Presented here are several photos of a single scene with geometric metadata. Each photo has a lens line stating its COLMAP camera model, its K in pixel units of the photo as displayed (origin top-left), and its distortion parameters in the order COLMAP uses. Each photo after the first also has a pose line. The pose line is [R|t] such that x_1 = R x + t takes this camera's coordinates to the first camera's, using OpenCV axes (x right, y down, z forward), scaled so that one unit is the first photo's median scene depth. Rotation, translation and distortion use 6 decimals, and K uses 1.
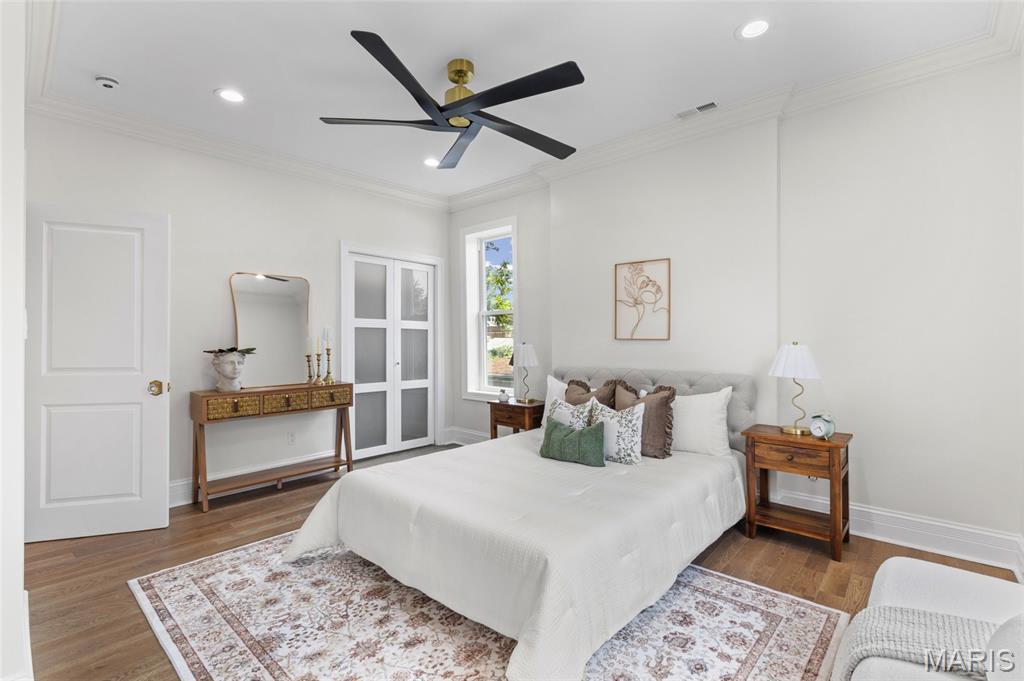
lens RADIAL K [[461.1, 0, 511.1], [0, 461.1, 339.7], [0, 0, 1]] dist [0.001092, 0.000418]
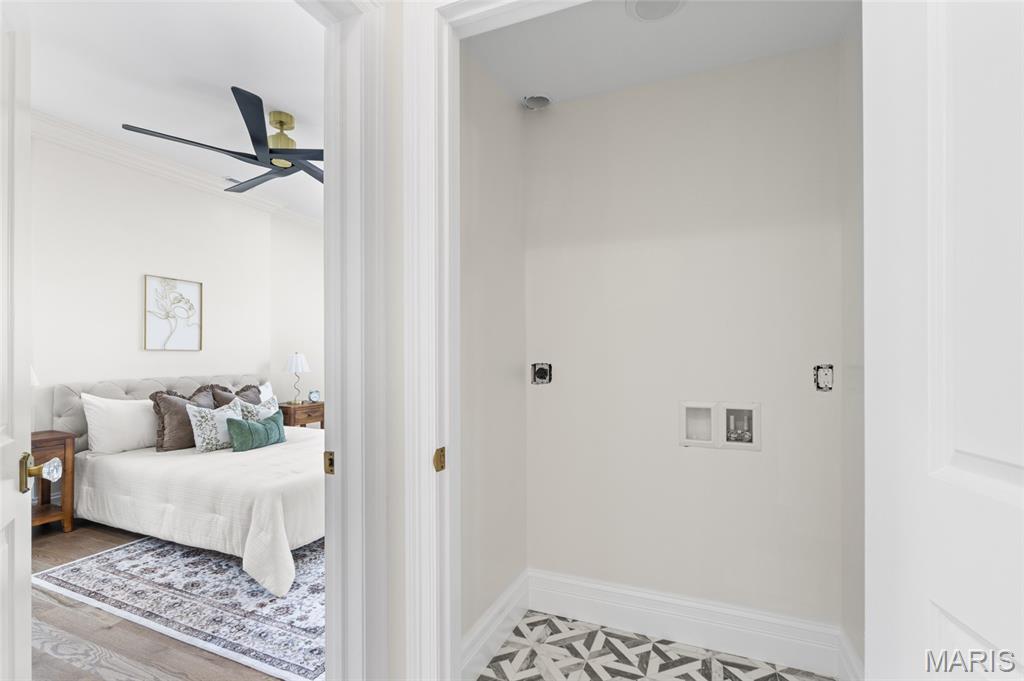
lens RADIAL K [[461.1, 0, 512.2], [0, 461.1, 346.9], [0, 0, 1]] dist [0.001092, 0.000418]
pose [[-0.324461, 0.016123, 0.945762, -1.010028], [0.001207, 0.999861, -0.016631, 0.010653], [-0.945898, -0.004254, -0.324436, 0.598139]]
